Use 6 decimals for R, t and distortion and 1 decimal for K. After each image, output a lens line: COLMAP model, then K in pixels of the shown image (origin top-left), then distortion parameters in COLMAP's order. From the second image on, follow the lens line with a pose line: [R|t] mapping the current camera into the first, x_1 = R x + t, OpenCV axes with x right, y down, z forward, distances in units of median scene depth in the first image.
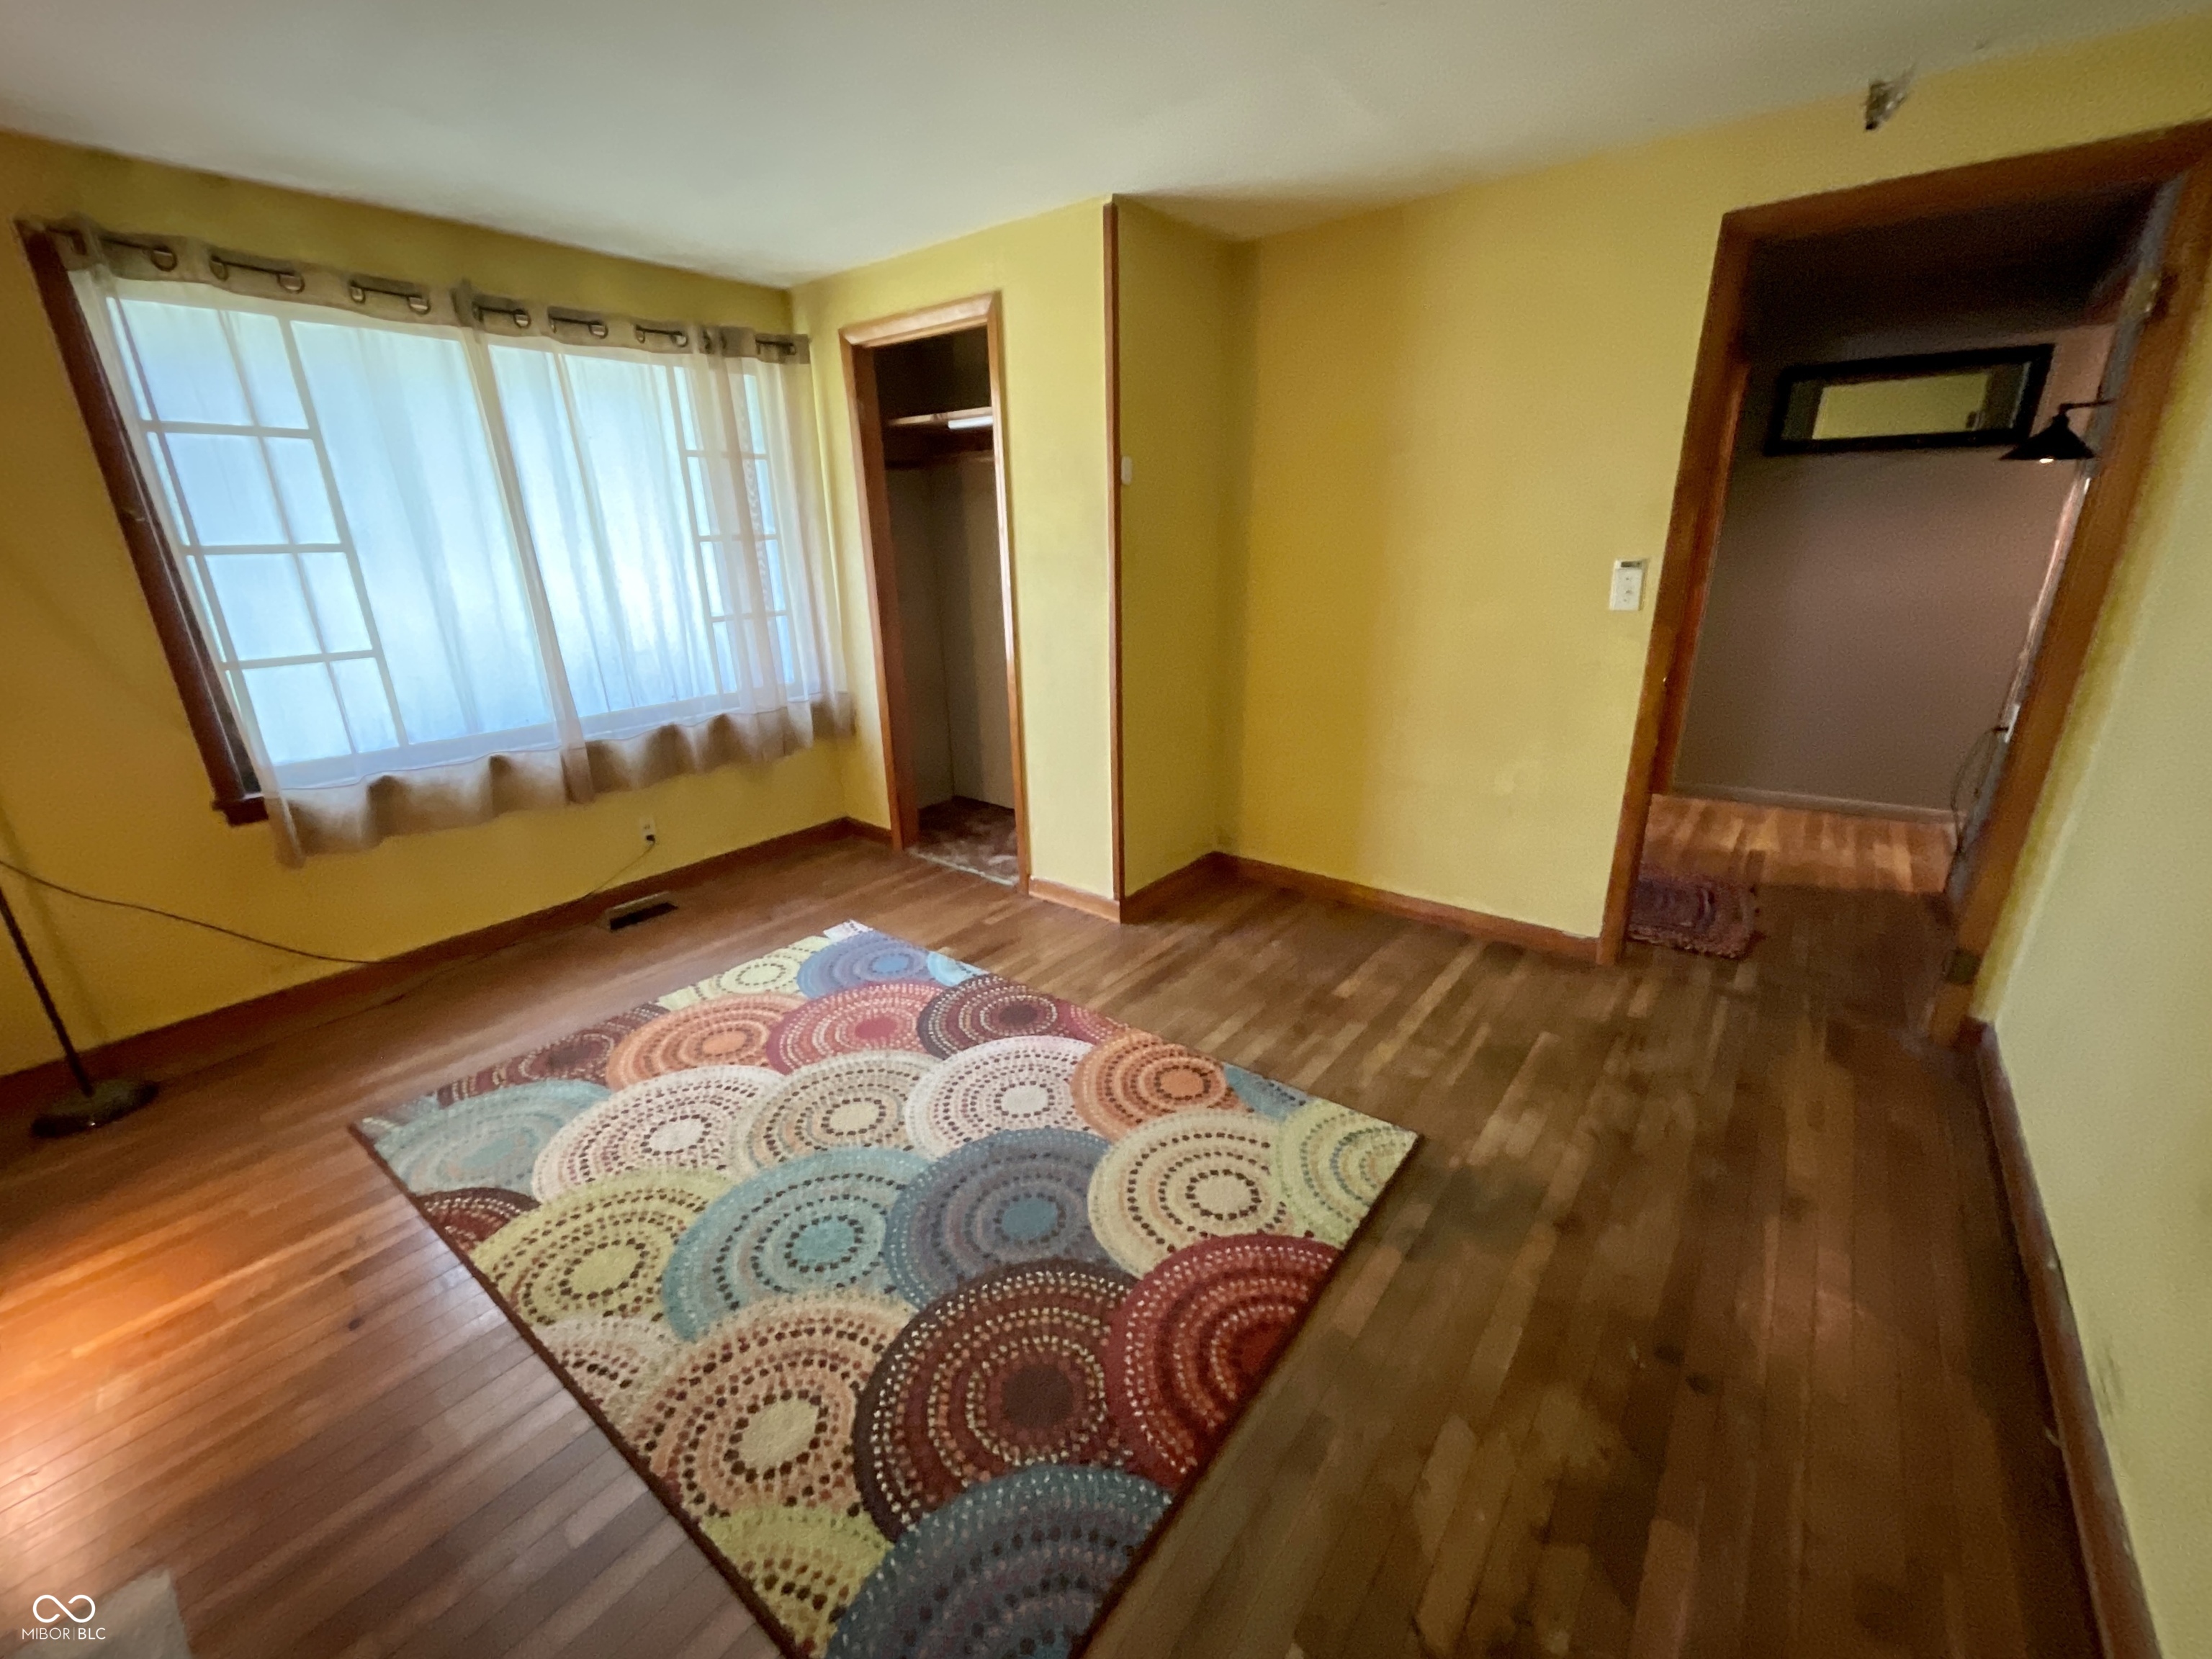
lens RADIAL K [[902.8, 0, 1114.5], [0, 902.8, 830.1], [0, 0, 1]] dist [0.000656, -0.000529]
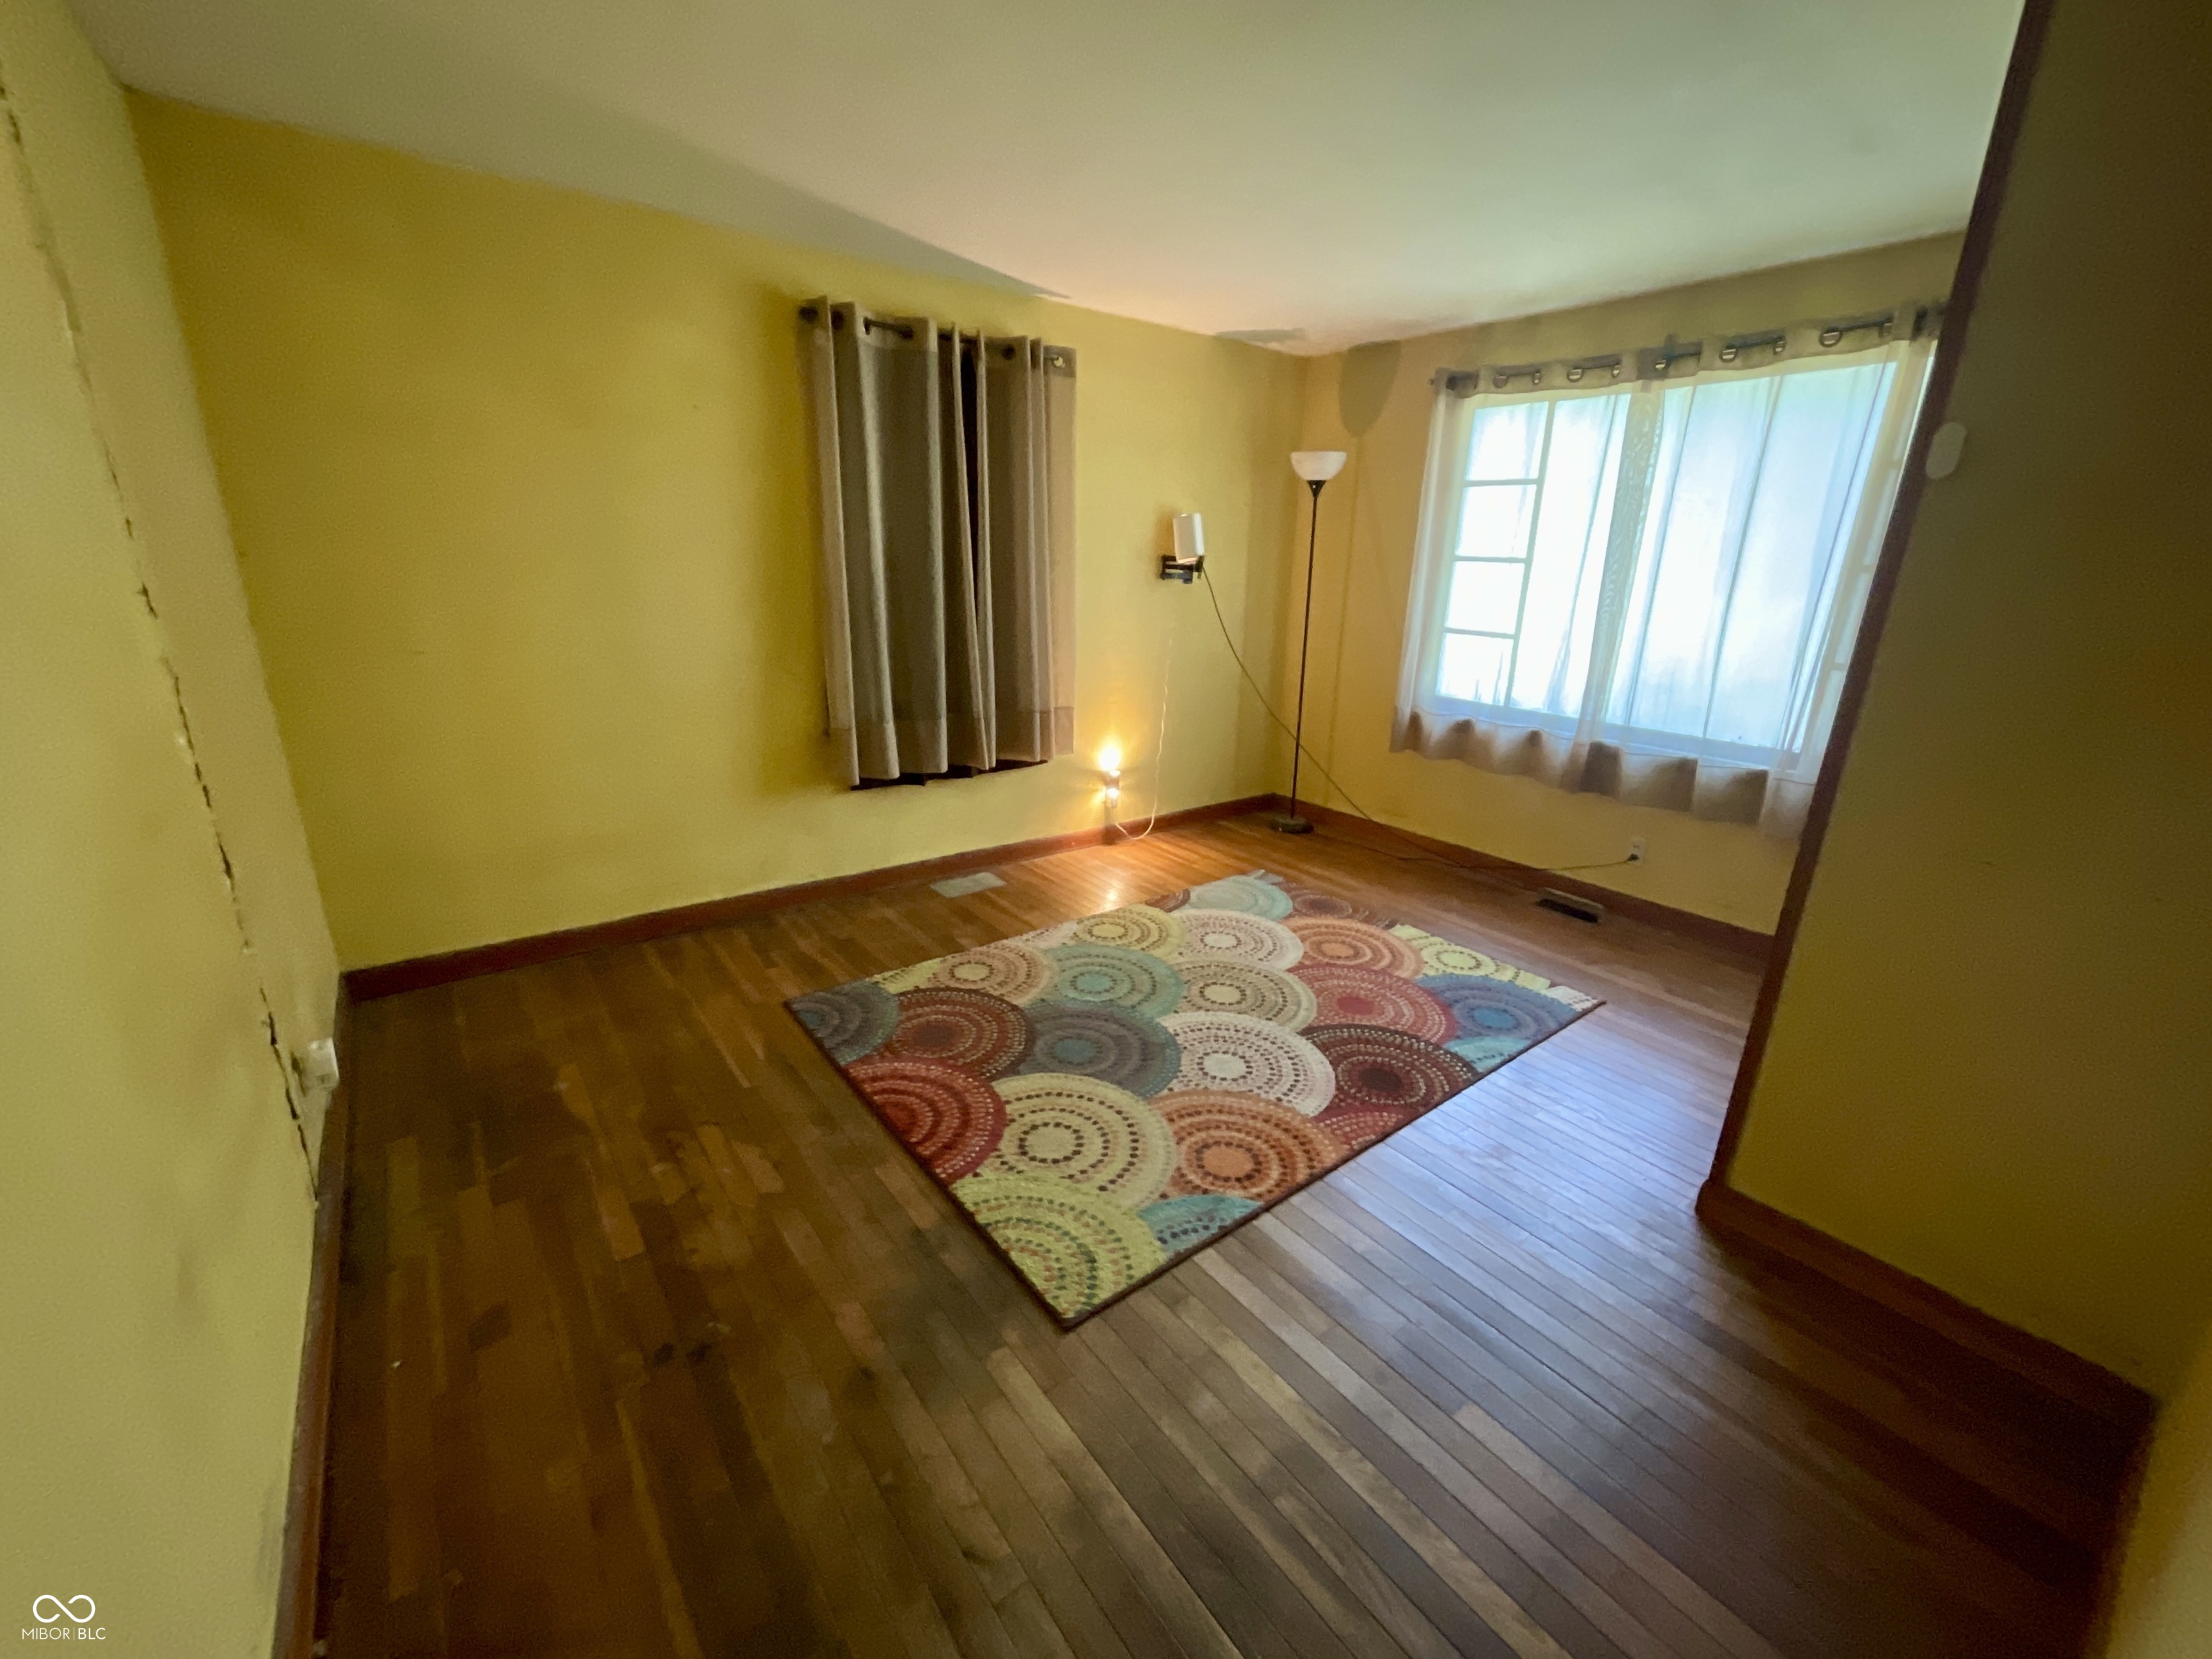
lens RADIAL K [[902.8, 0, 1111.1], [0, 902.8, 835.3], [0, 0, 1]] dist [0.000656, -0.000529]
pose [[-0.257409, 0.302177, -0.917840, 0.850157], [-0.328722, 0.865813, 0.377239, -0.308482], [0.908671, 0.398819, -0.123536, 0.894898]]
